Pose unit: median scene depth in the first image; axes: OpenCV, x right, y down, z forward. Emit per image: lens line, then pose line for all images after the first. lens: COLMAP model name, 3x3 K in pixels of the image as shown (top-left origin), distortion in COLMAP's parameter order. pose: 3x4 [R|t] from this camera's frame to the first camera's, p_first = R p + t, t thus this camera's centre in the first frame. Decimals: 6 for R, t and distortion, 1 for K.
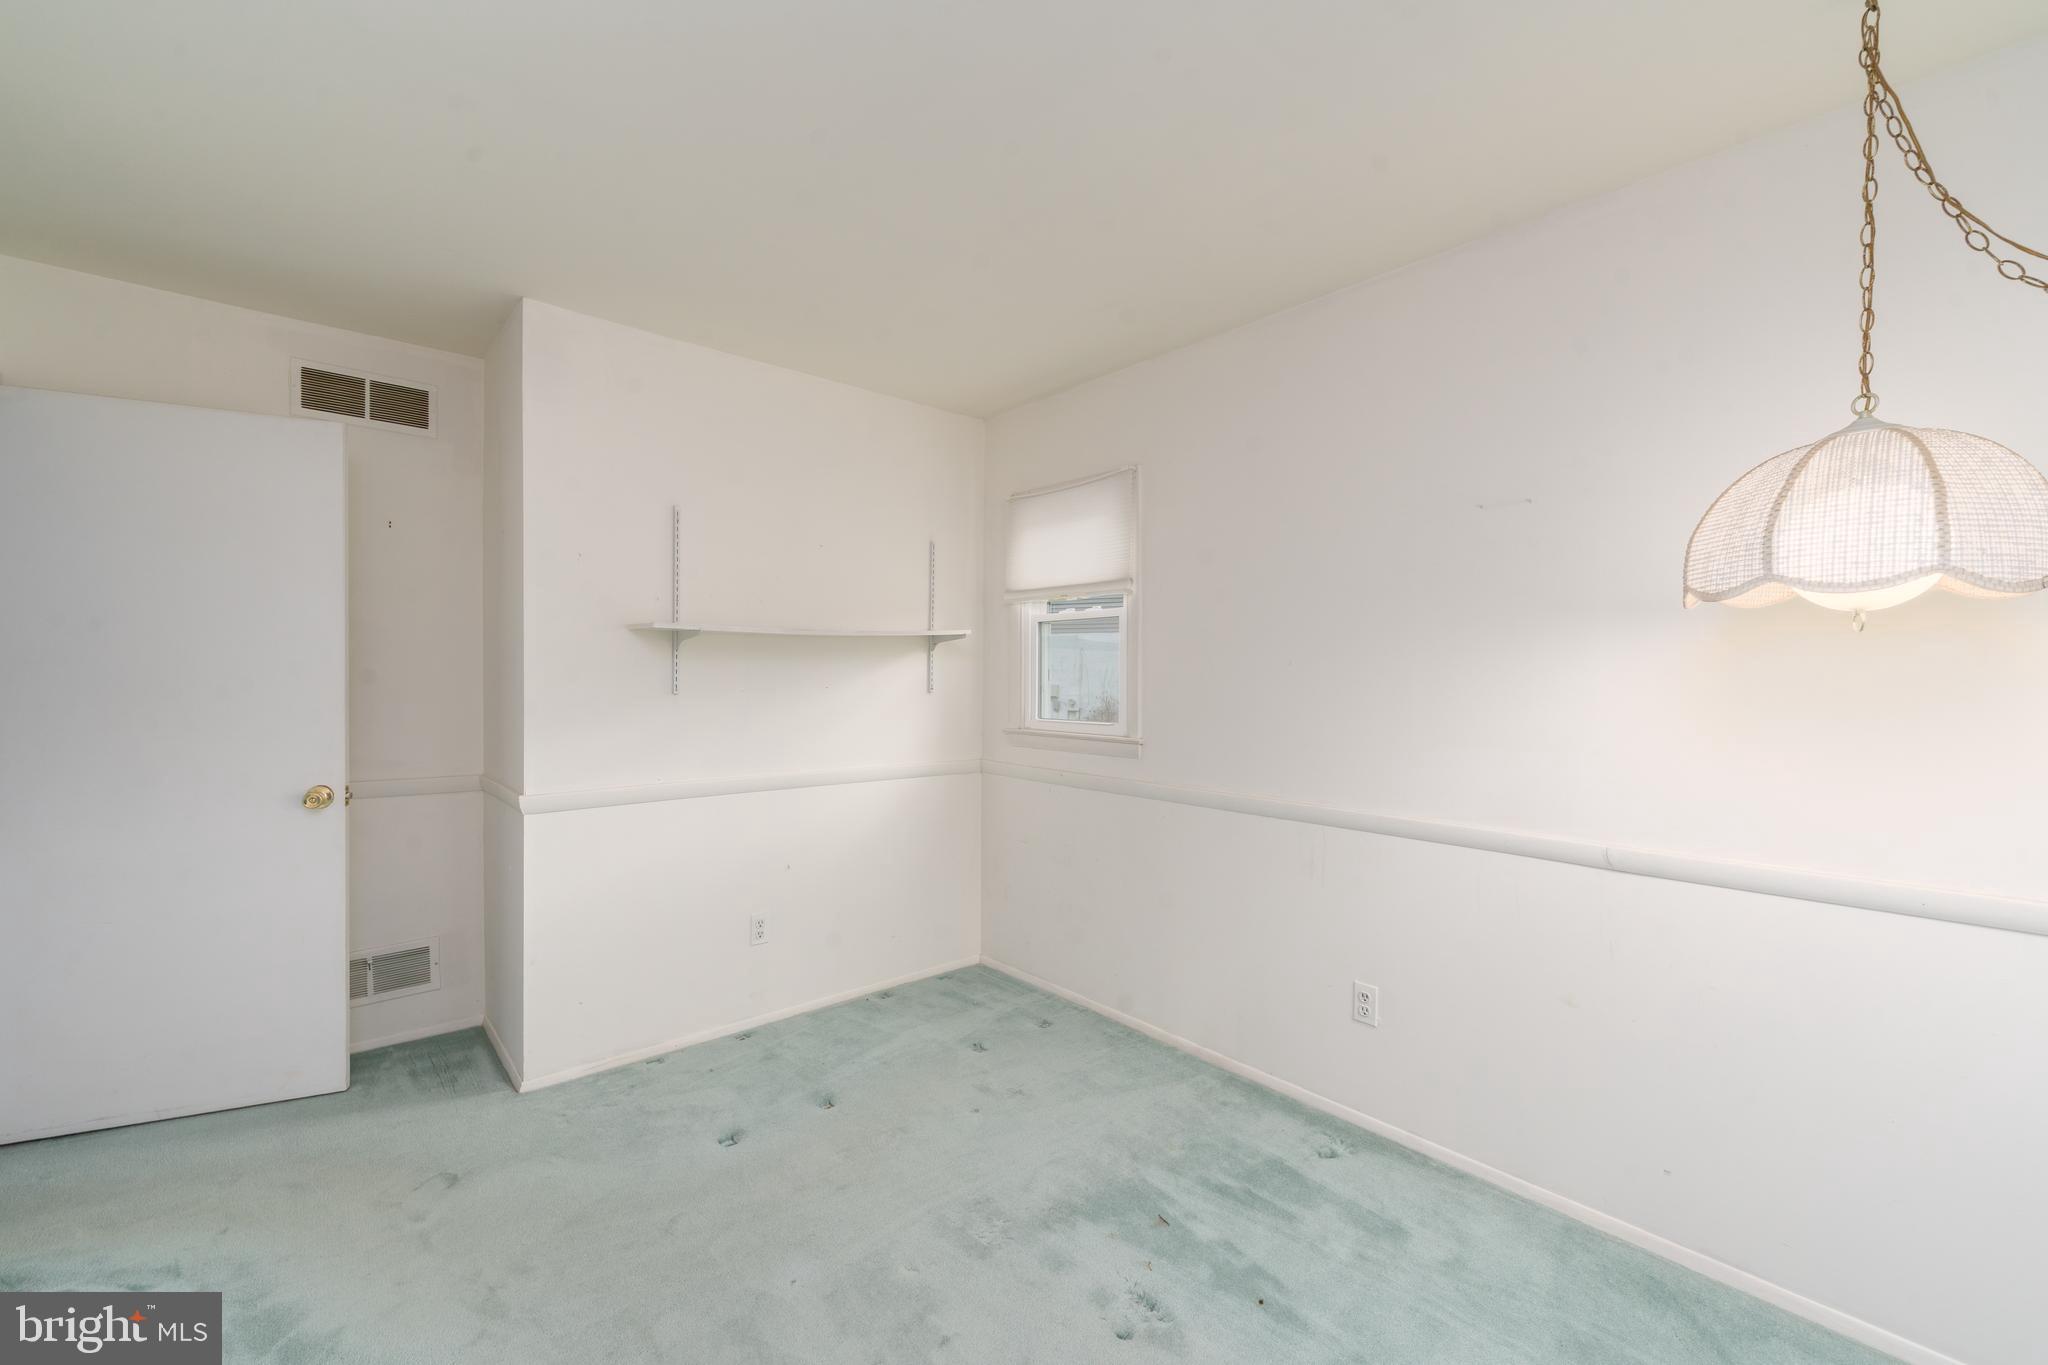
lens RADIAL K [[829.0, 0, 1024.0], [0, 829.0, 682.5], [0, 0, 1]] dist [-0.000376, -0.000120]
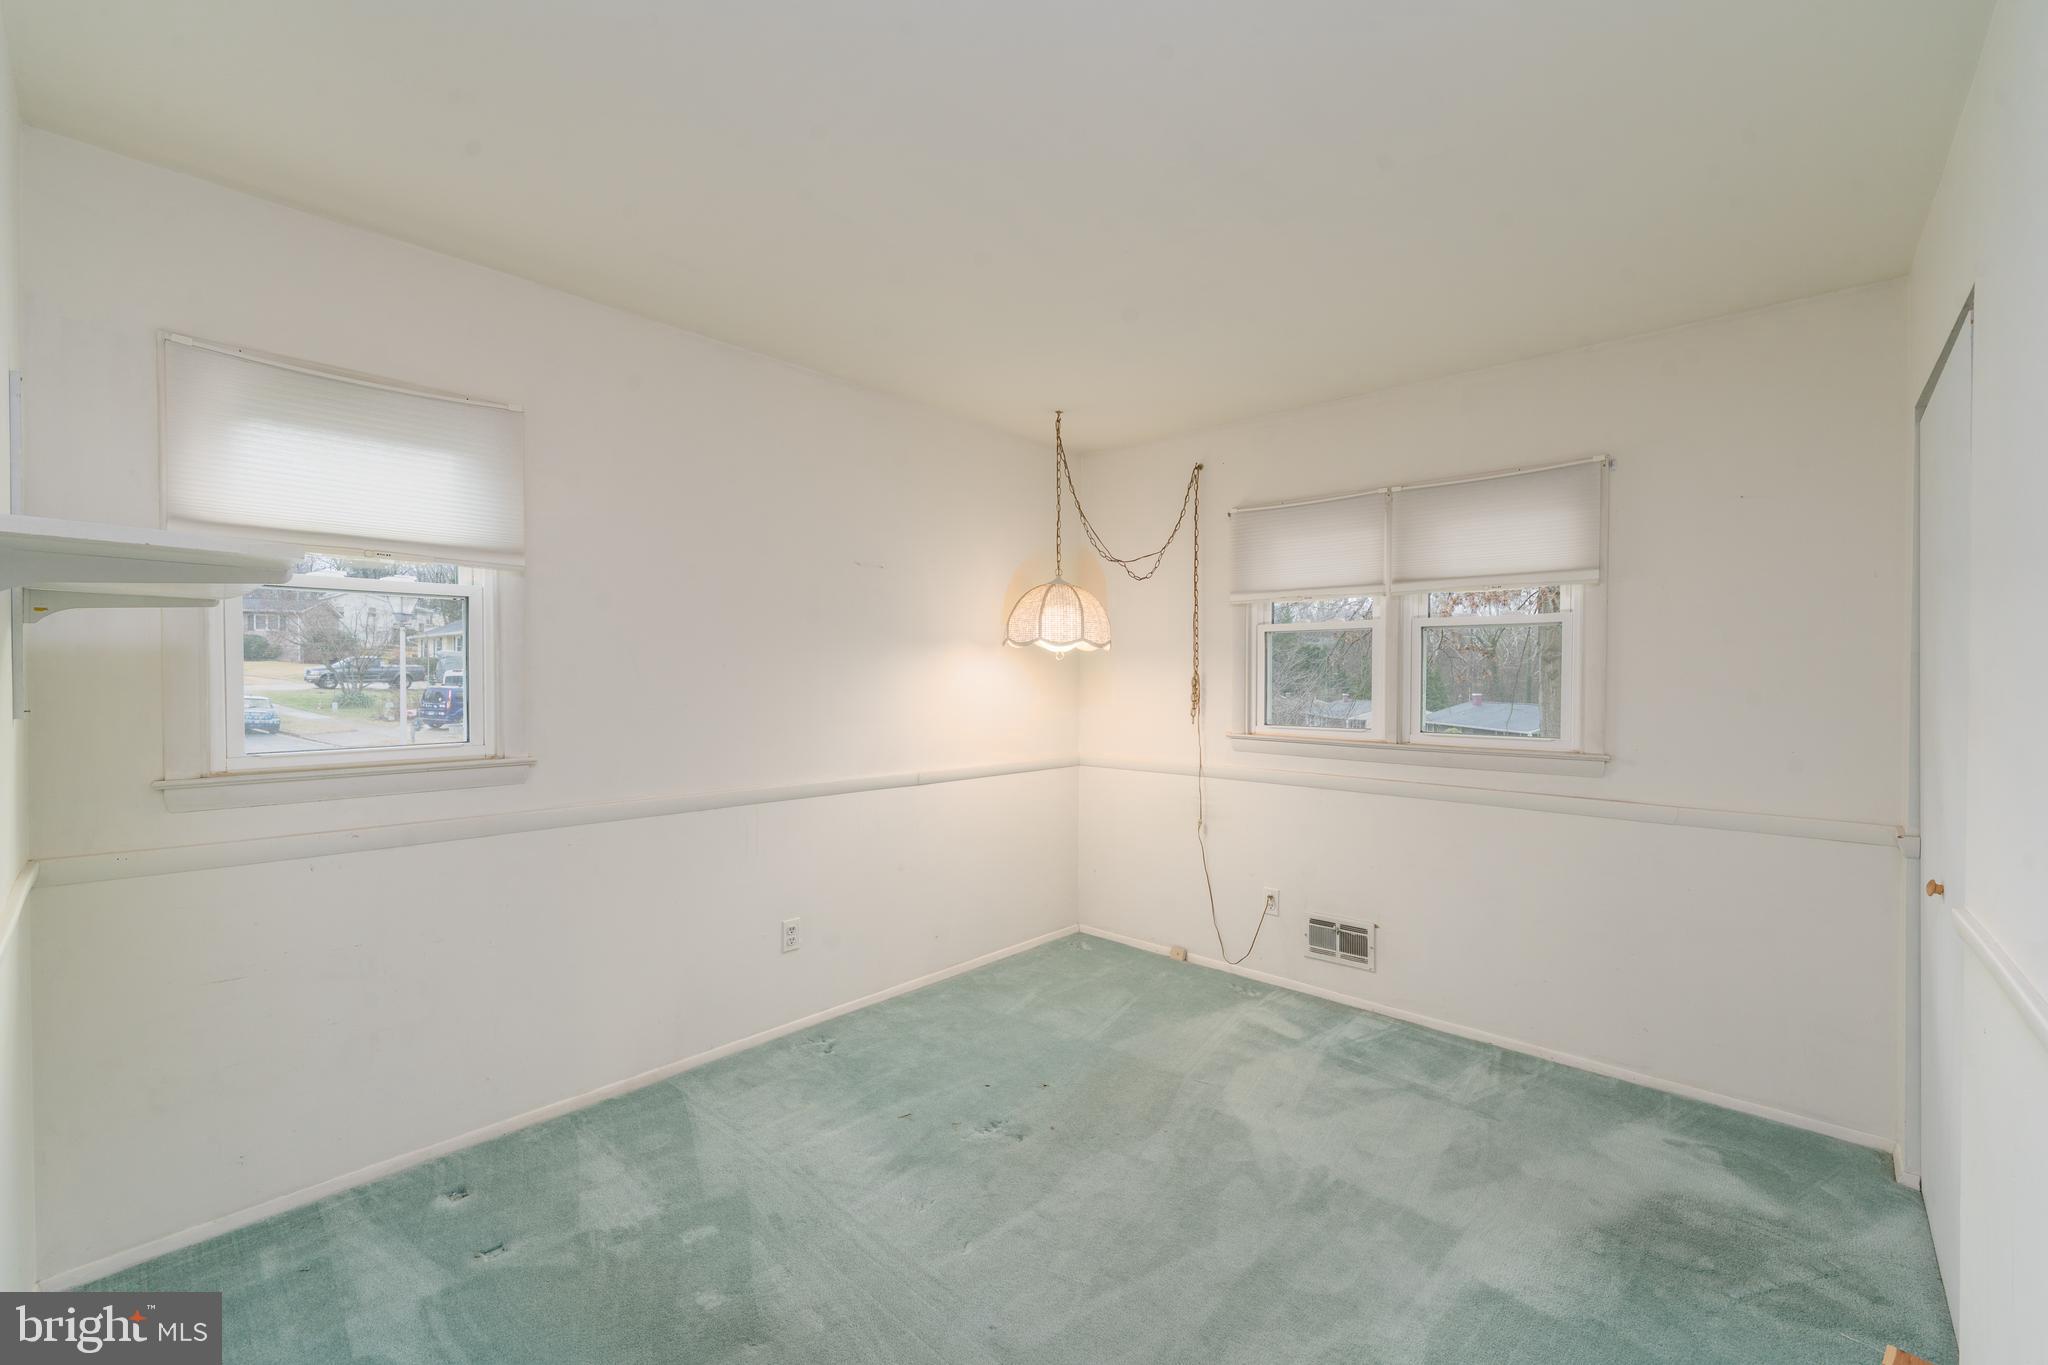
lens RADIAL K [[829.0, 0, 1024.0], [0, 829.0, 682.5], [0, 0, 1]] dist [-0.000376, -0.000120]
pose [[-0.109663, -0.021094, 0.993745, -0.880874], [-0.004070, 0.999776, 0.020773, -0.026557], [-0.993960, -0.001766, -0.109725, 0.786865]]
